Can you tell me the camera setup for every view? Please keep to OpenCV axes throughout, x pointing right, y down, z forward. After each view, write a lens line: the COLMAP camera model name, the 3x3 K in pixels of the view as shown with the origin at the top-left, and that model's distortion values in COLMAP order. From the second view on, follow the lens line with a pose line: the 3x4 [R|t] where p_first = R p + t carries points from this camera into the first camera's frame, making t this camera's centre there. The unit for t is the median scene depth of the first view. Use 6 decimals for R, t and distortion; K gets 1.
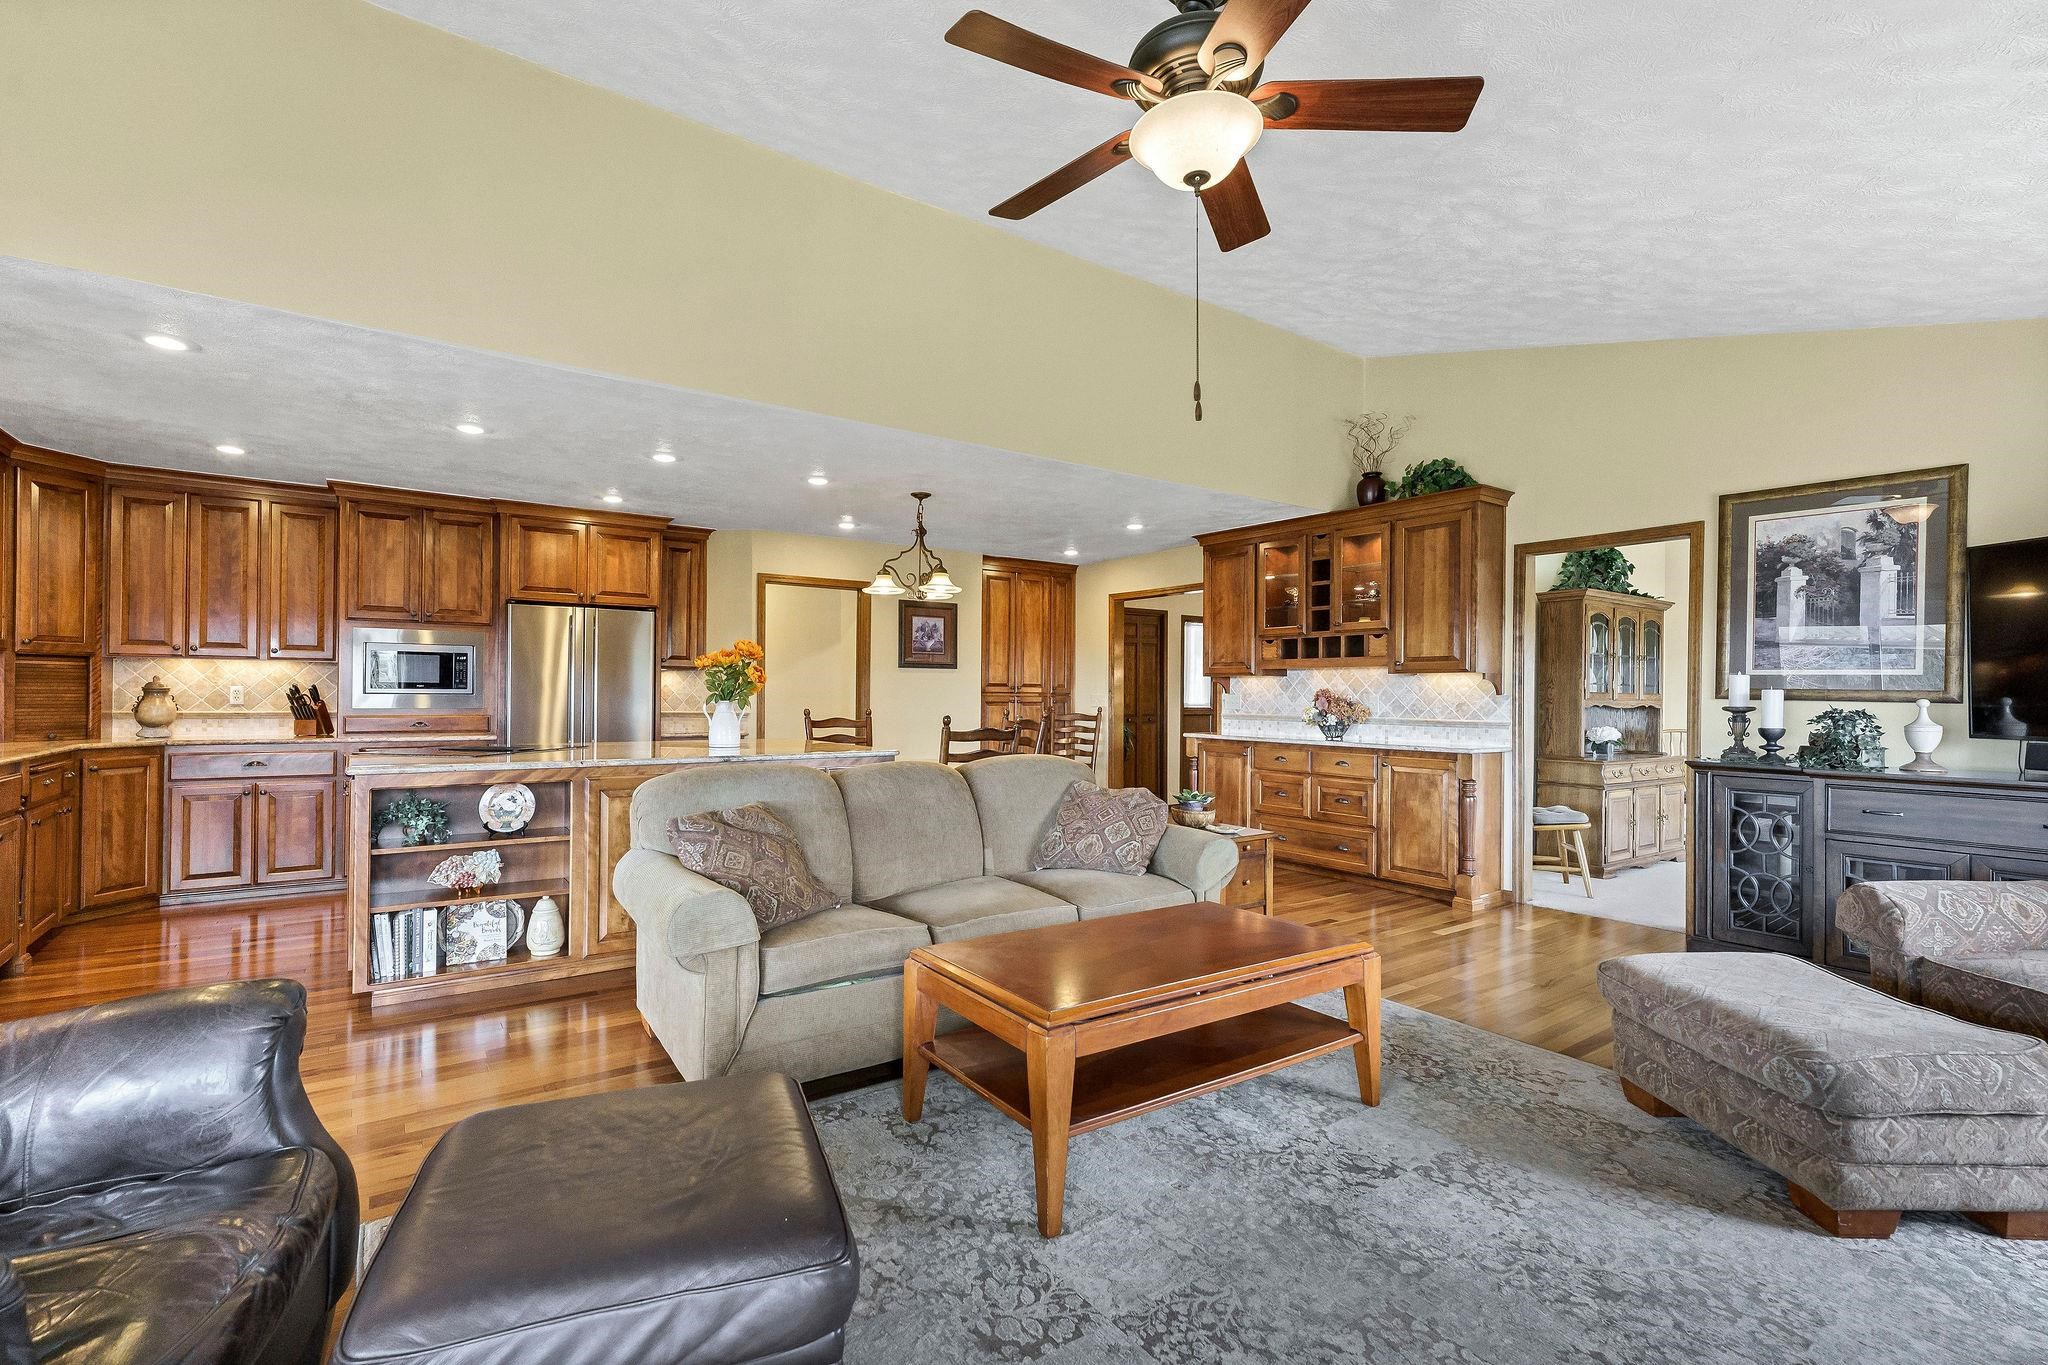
lens RADIAL K [[890.2, 0, 1021.1], [0, 890.2, 690.2], [0, 0, 1]] dist [-0.011819, 0.000690]
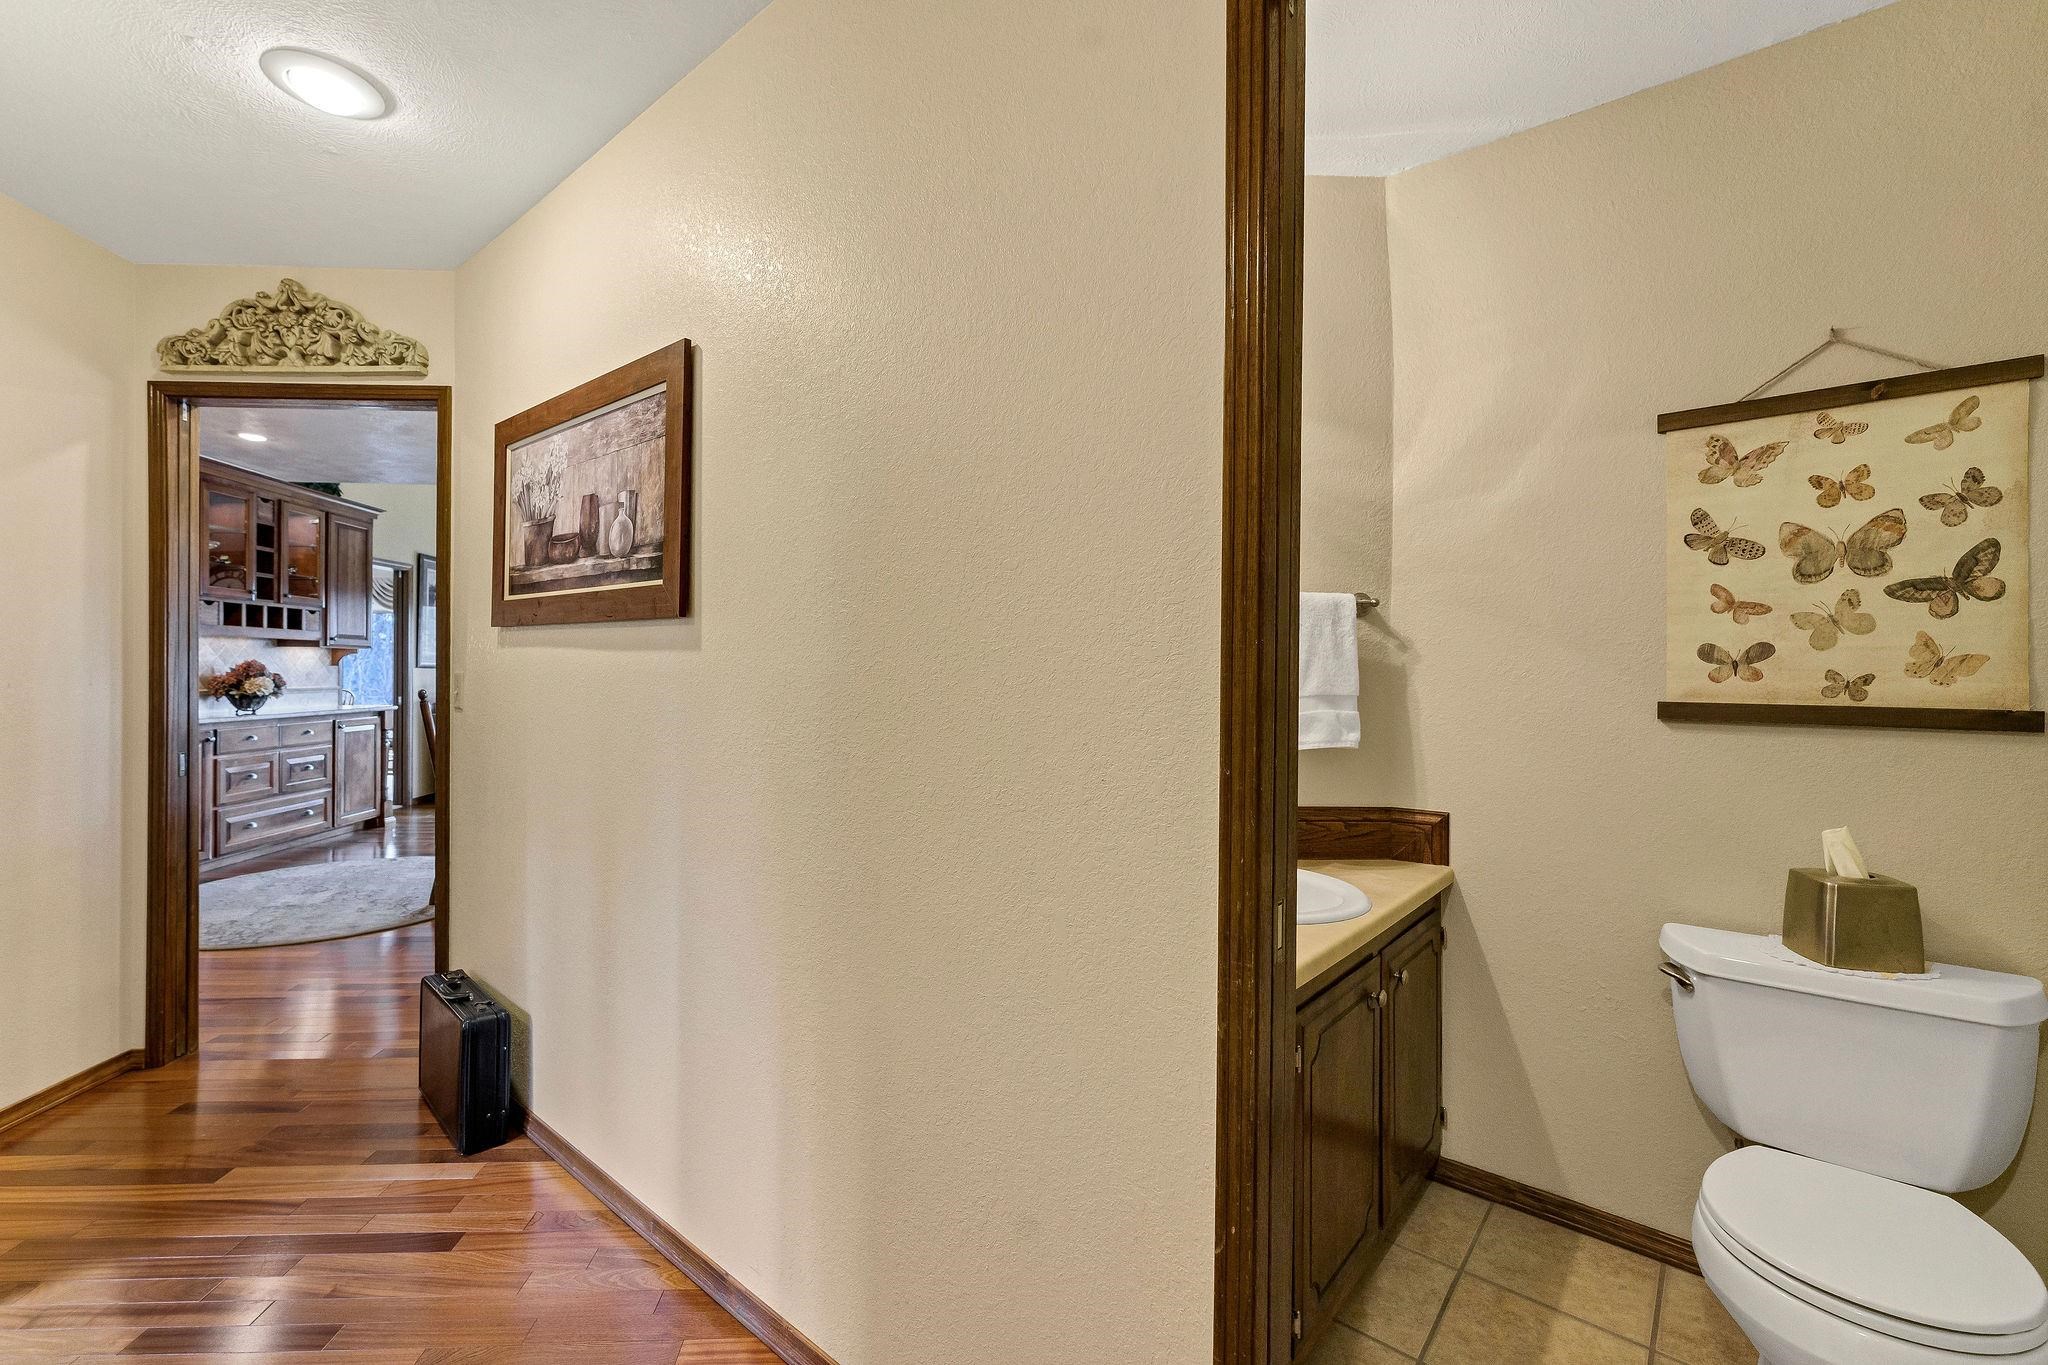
lens RADIAL K [[849.5, 0, 1006.4], [0, 849.5, 668.5], [0, 0, 1]] dist [-0.004651, 0.000232]
pose [[-0.840761, -0.012851, 0.541253, -0.899858], [-0.015718, 0.999876, -0.000677, -0.004555], [-0.541178, -0.009076, -0.840859, 1.445450]]
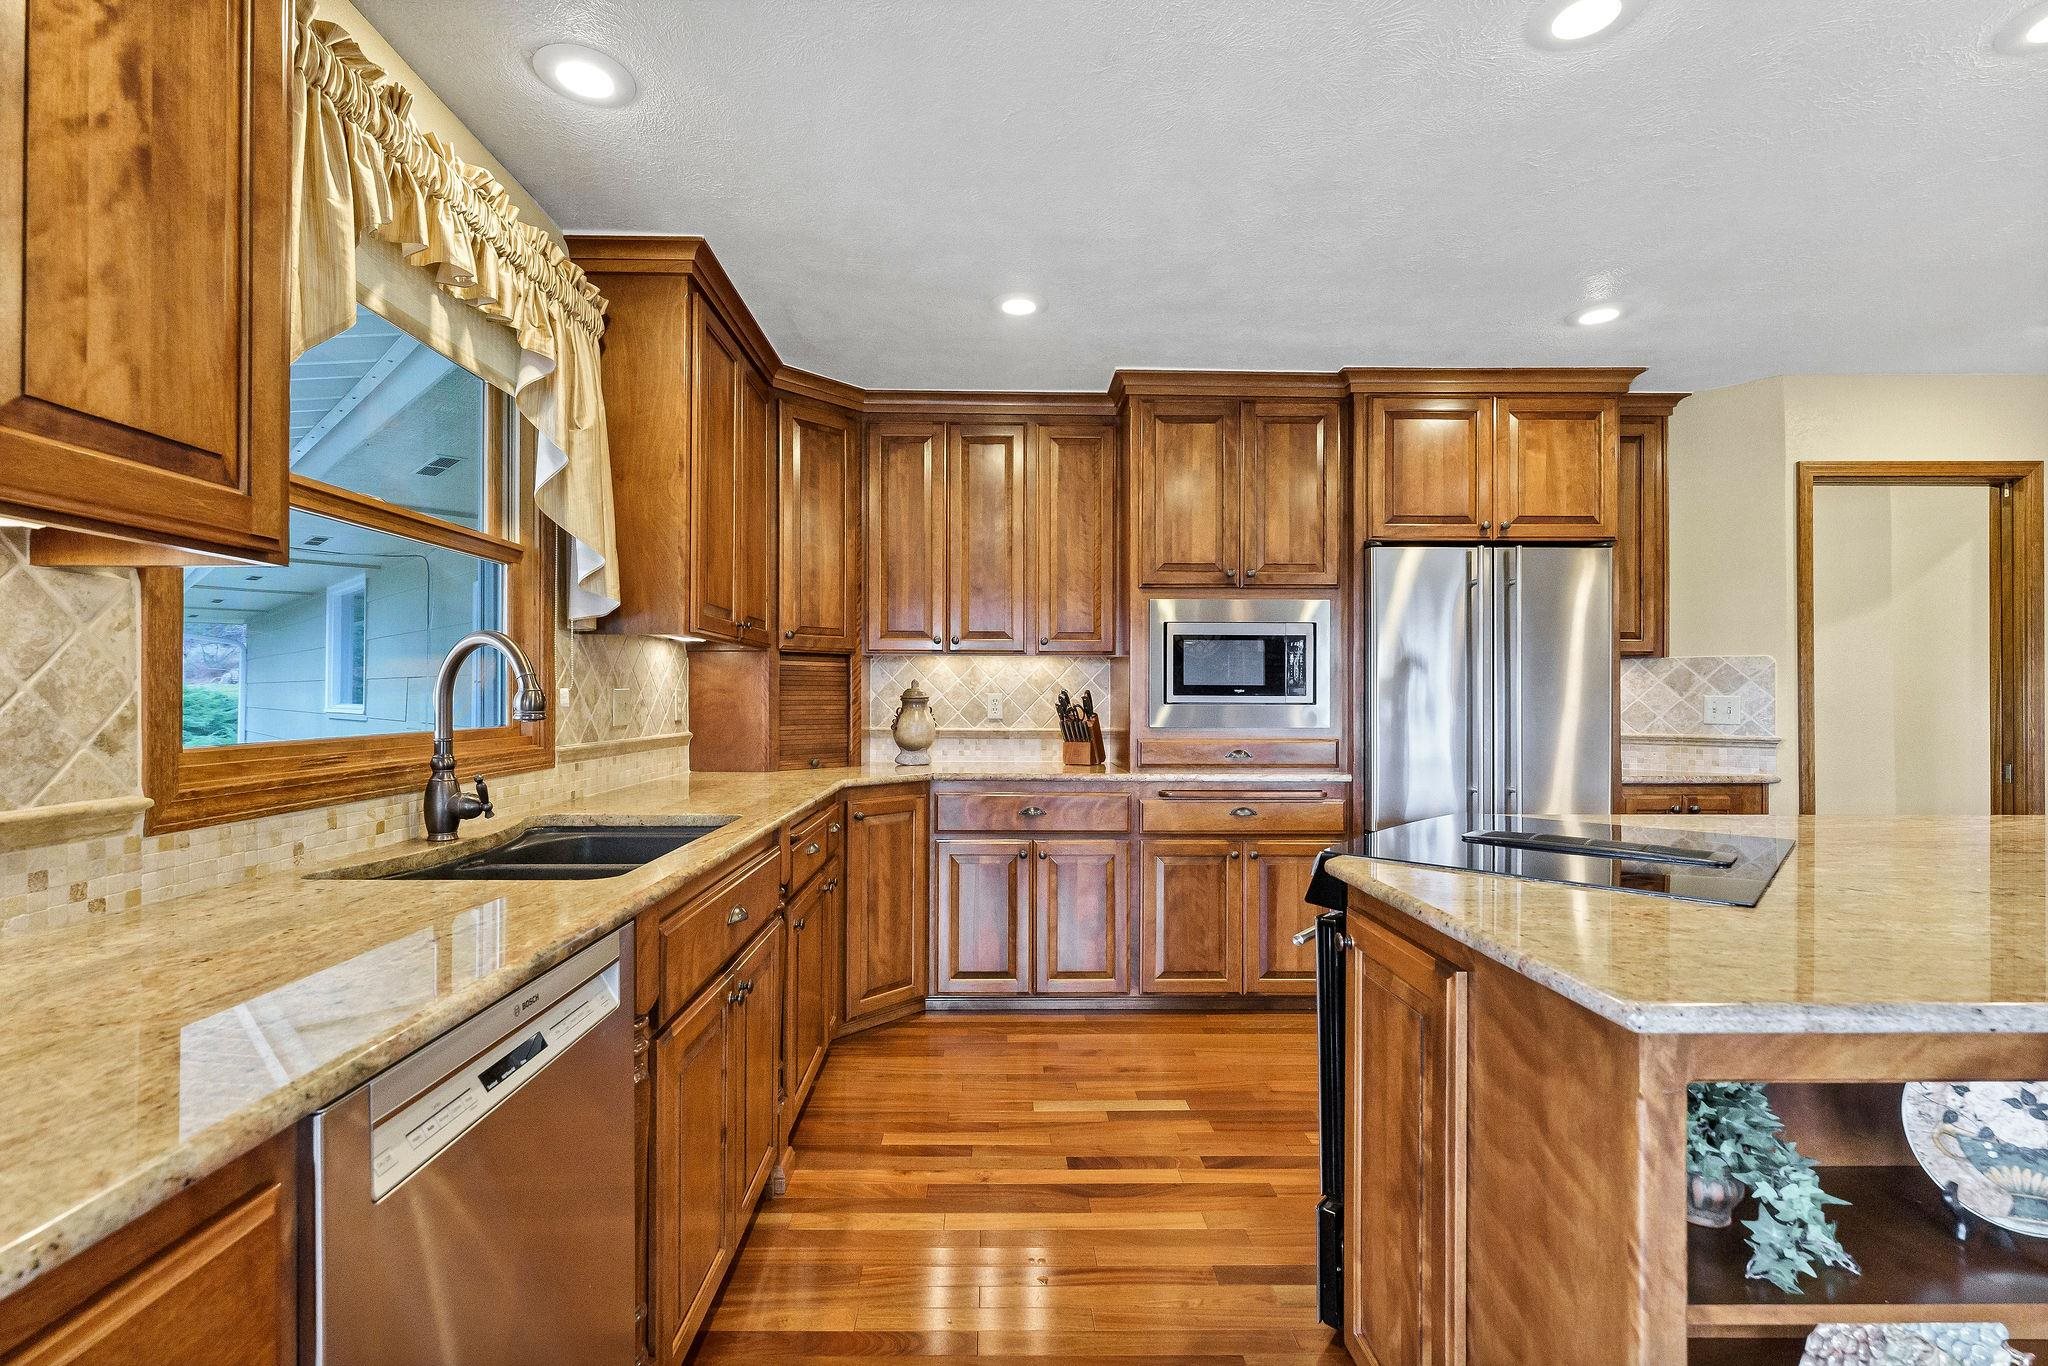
lens RADIAL K [[890.2, 0, 1023.7], [0, 890.2, 690.1], [0, 0, 1]] dist [-0.011819, 0.000690]
pose [[0.826928, -0.010167, -0.562215, -0.488160], [0.007137, 0.999946, -0.007586, -0.001848], [0.562262, 0.002261, 0.826956, 0.436336]]
